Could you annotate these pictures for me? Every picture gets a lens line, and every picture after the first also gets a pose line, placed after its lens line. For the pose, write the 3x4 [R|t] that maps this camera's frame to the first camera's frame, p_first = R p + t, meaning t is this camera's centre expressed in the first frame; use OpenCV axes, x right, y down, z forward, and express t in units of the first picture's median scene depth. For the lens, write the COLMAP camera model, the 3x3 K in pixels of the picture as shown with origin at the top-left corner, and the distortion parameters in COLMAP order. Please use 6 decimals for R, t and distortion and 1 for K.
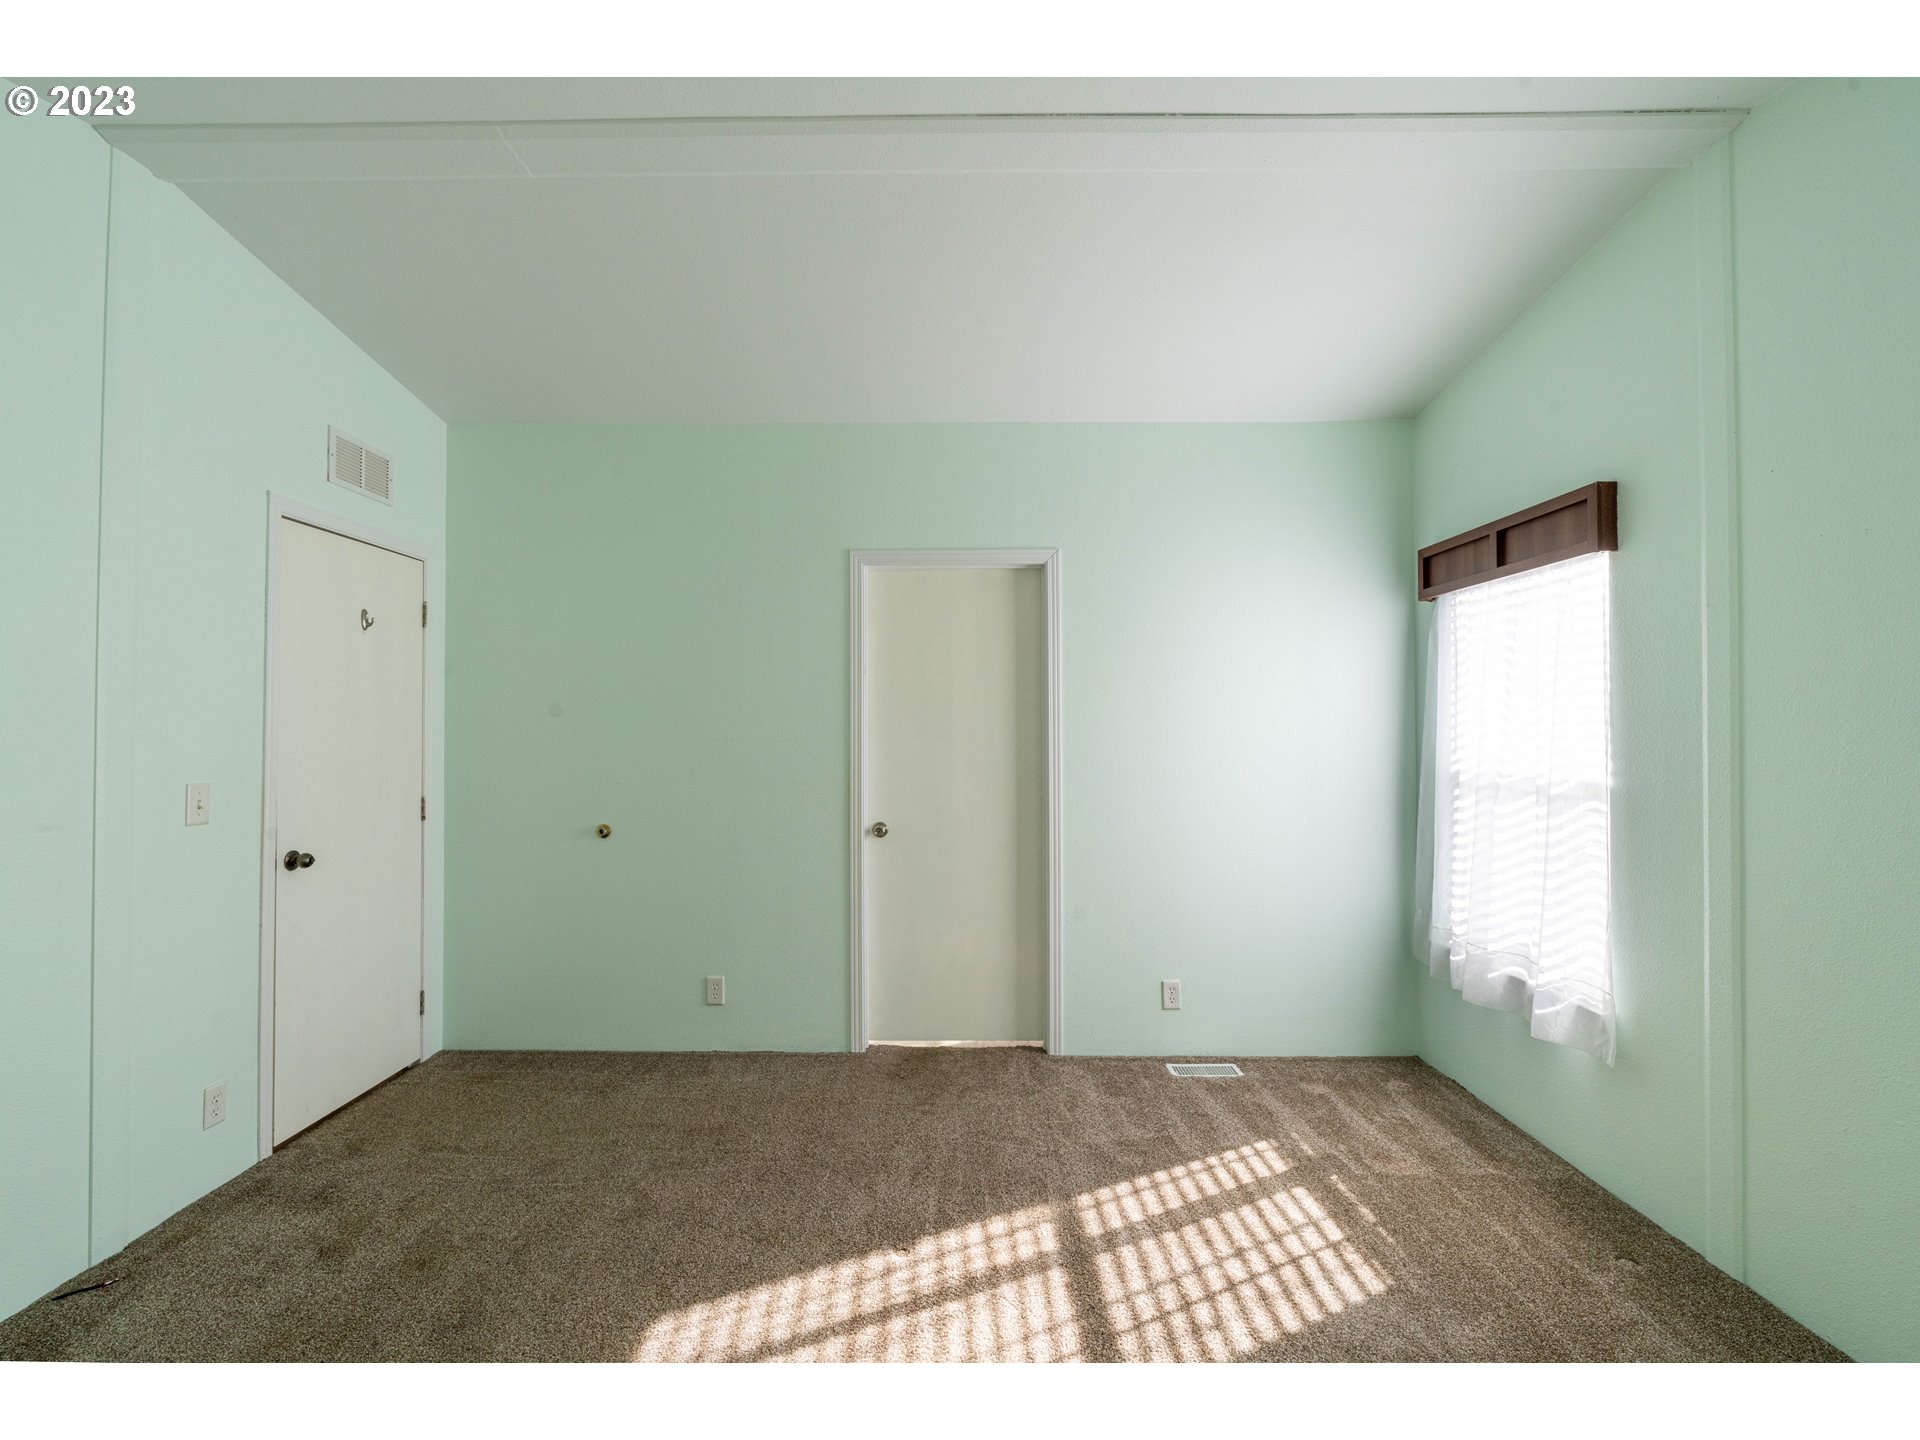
lens RADIAL K [[861.3, 0, 956.6], [0, 861.3, 719.4], [0, 0, 1]] dist [-0.014534, 0.005916]
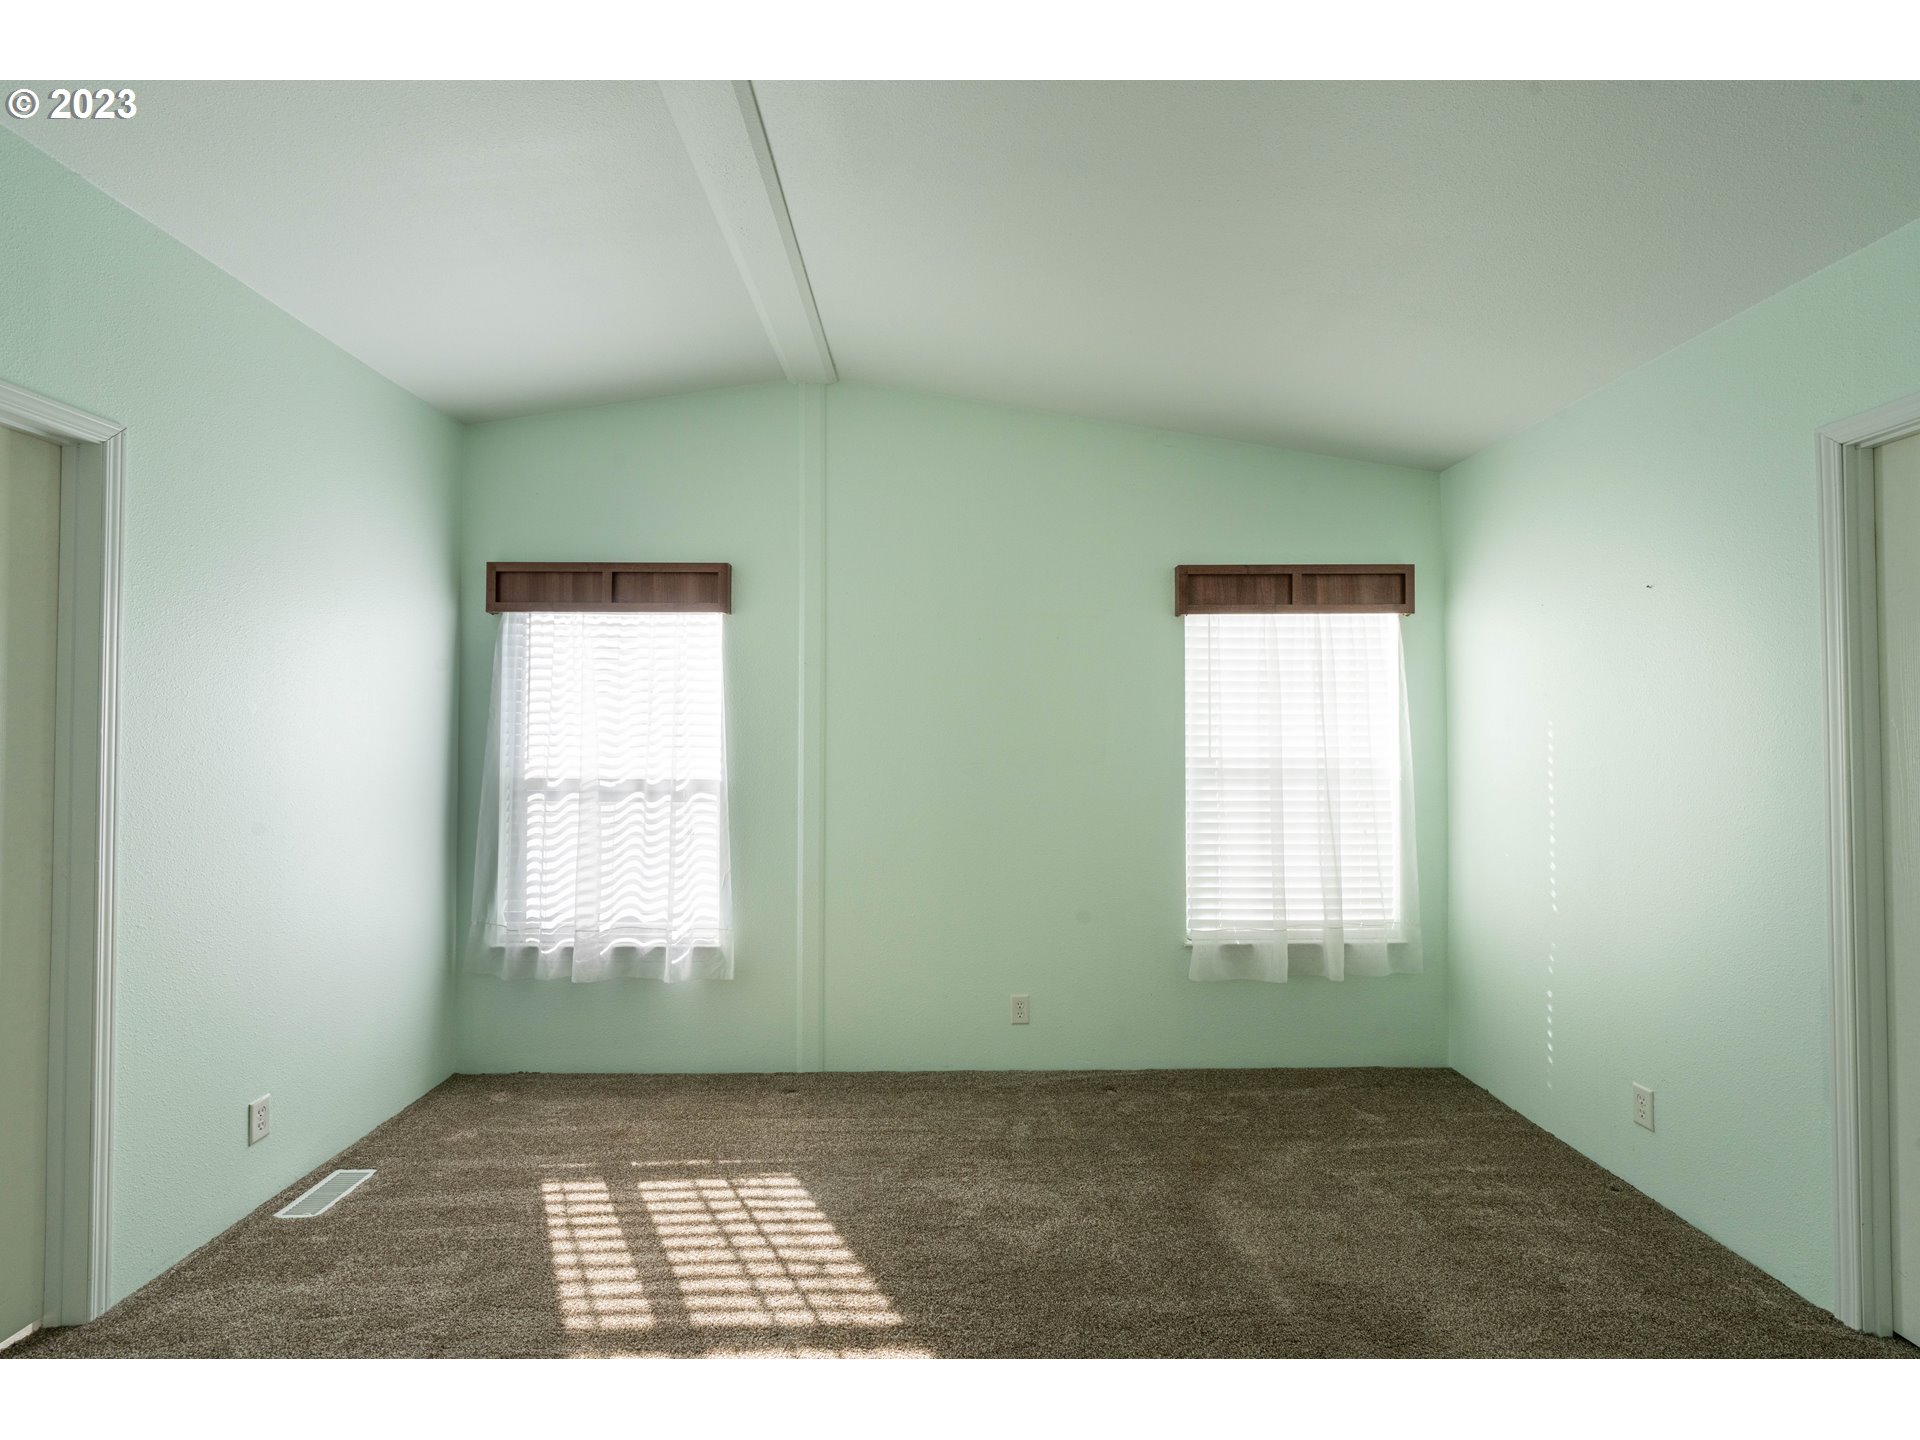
lens RADIAL K [[861.3, 0, 956.6], [0, 861.3, 719.4], [0, 0, 1]] dist [-0.014534, 0.005916]
pose [[-0.010266, 0.024630, 0.999644, -0.636674], [-0.017079, 0.999546, -0.024803, 0.005309], [-0.999801, -0.017328, -0.009841, 0.623090]]
